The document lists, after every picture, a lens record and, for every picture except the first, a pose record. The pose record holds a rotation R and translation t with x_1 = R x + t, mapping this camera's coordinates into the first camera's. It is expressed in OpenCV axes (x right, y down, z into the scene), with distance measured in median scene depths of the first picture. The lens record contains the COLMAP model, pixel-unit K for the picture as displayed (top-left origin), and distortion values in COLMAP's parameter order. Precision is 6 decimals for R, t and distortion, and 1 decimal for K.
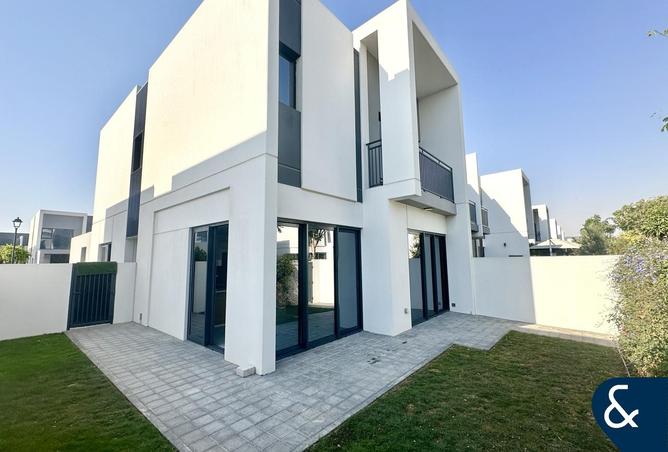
lens RADIAL K [[290.8, 0, 332.7], [0, 290.8, 225.9], [0, 0, 1]] dist [-0.000212, 0.000032]
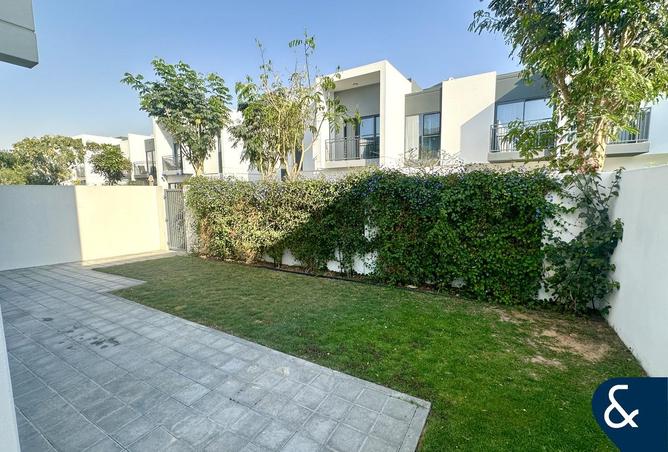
lens RADIAL K [[290.8, 0, 334.1], [0, 290.8, 225.6], [0, 0, 1]] dist [-0.000212, 0.000032]
pose [[-0.191278, -0.092357, 0.977181, -0.561319], [-0.103059, 0.991950, 0.073580, 0.135930], [-0.976110, -0.086633, -0.199256, 0.726681]]
